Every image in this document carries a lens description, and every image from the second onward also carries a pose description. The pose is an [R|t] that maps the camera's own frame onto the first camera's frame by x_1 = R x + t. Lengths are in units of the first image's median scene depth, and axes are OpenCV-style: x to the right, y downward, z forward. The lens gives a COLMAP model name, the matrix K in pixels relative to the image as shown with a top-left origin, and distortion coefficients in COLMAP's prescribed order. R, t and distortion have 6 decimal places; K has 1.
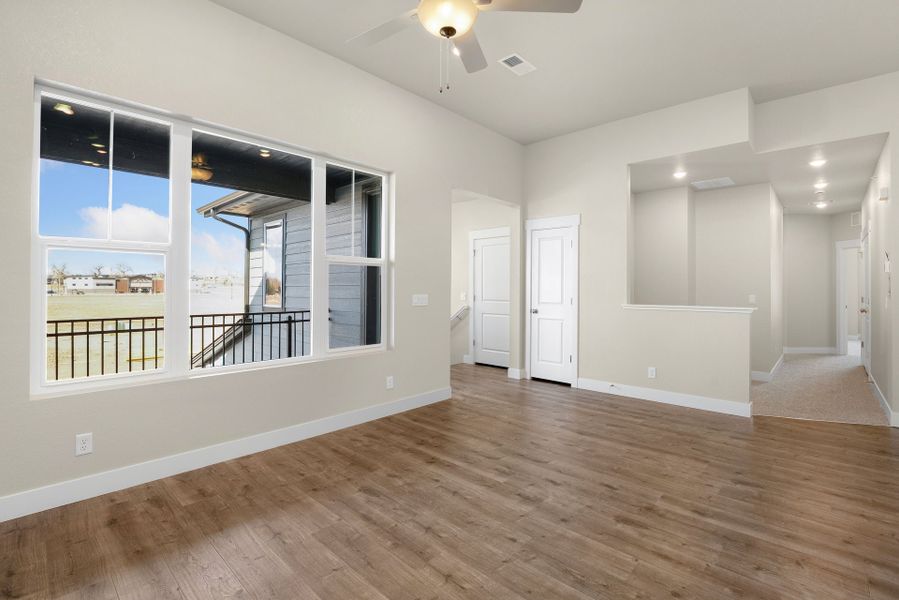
lens RADIAL K [[407.8, 0, 451.4], [0, 407.8, 293.1], [0, 0, 1]] dist [-0.014186, -0.000532]
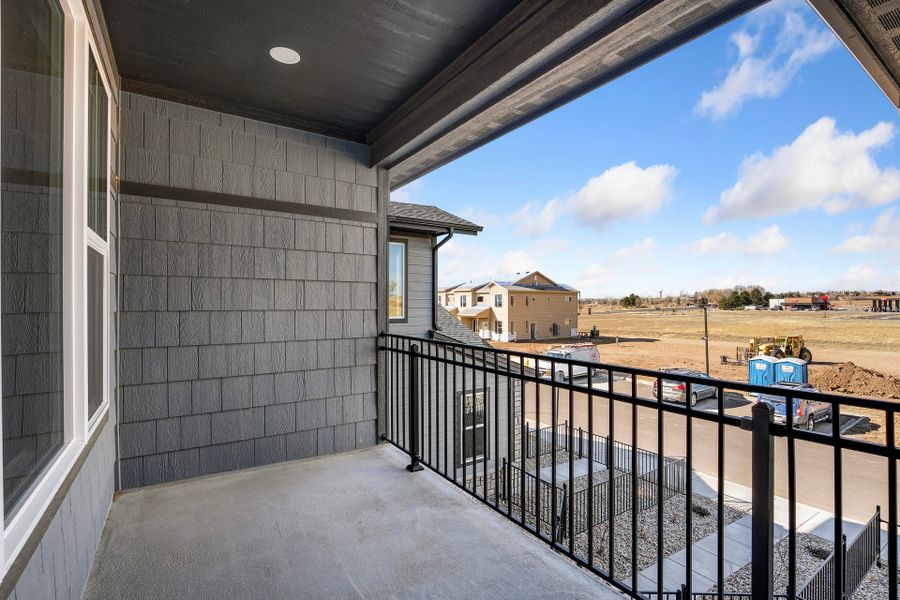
lens RADIAL K [[408.3, 0, 449.7], [0, 408.3, 302.5], [0, 0, 1]] dist [-0.014186, -0.000532]
pose [[-0.244507, -0.006550, -0.969625, -0.227593], [-0.004827, 0.999973, -0.005538, -0.004242], [0.969636, 0.003326, -0.244532, 1.686445]]
